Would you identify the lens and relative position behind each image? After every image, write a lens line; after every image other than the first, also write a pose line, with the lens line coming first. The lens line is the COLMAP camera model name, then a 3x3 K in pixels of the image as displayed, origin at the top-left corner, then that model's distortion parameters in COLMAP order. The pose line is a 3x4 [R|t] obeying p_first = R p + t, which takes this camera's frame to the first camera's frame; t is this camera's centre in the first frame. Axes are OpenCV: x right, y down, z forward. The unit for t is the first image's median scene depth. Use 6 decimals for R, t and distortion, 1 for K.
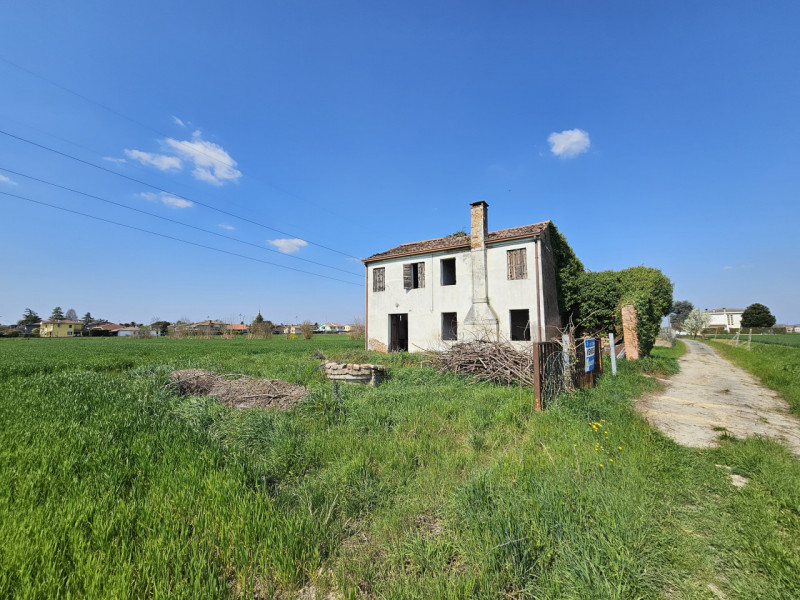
lens RADIAL K [[322.5, 0, 401.9], [0, 322.5, 299.9], [0, 0, 1]] dist [0.000540, 0.000212]
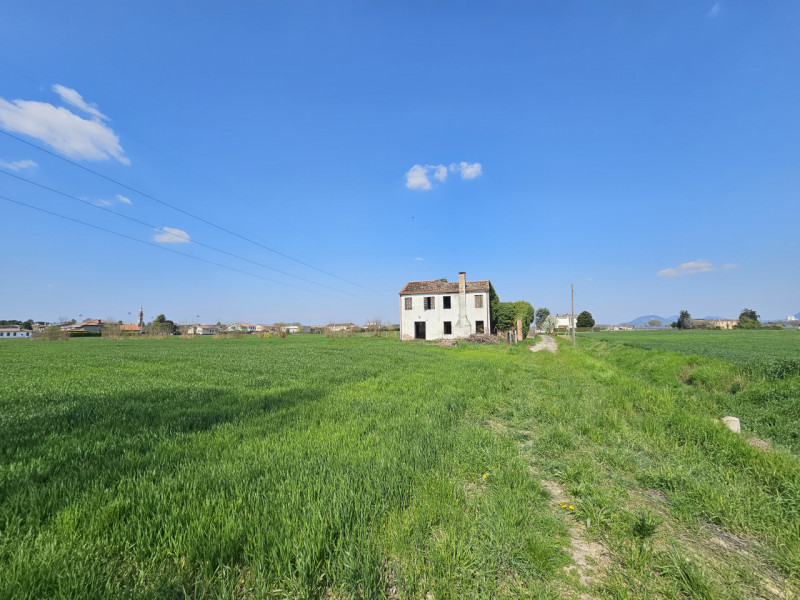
lens RADIAL K [[322.5, 0, 401.9], [0, 322.5, 299.9], [0, 0, 1]] dist [0.000540, 0.000212]
pose [[0.955985, 0.023867, 0.292443, -0.724659], [-0.024057, 0.999706, -0.002946, -0.085605], [-0.292428, -0.004219, 0.956278, -0.904651]]
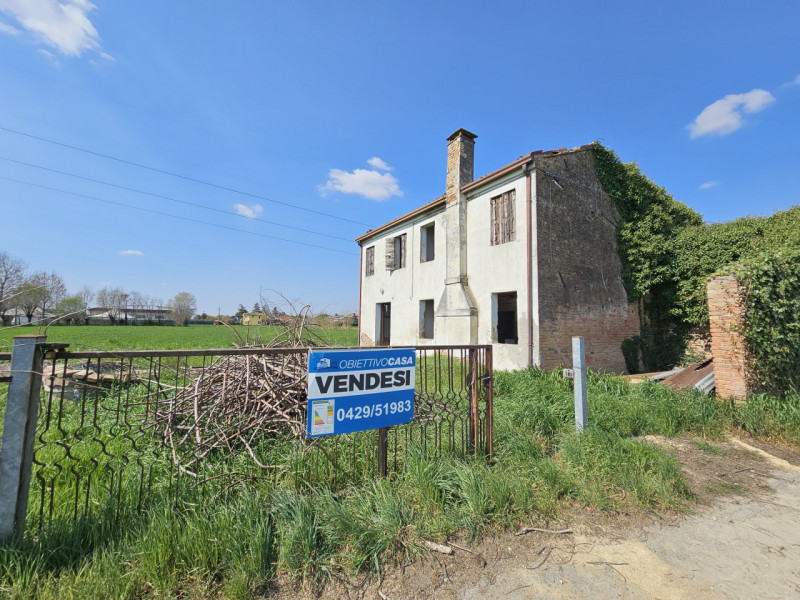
lens RADIAL K [[322.5, 0, 401.9], [0, 322.5, 299.9], [0, 0, 1]] dist [0.000540, 0.000212]
pose [[0.917100, -0.012594, -0.398458, 0.353239], [0.020674, 0.999658, 0.015987, 0.025131], [0.398121, -0.022900, 0.917047, 0.301817]]
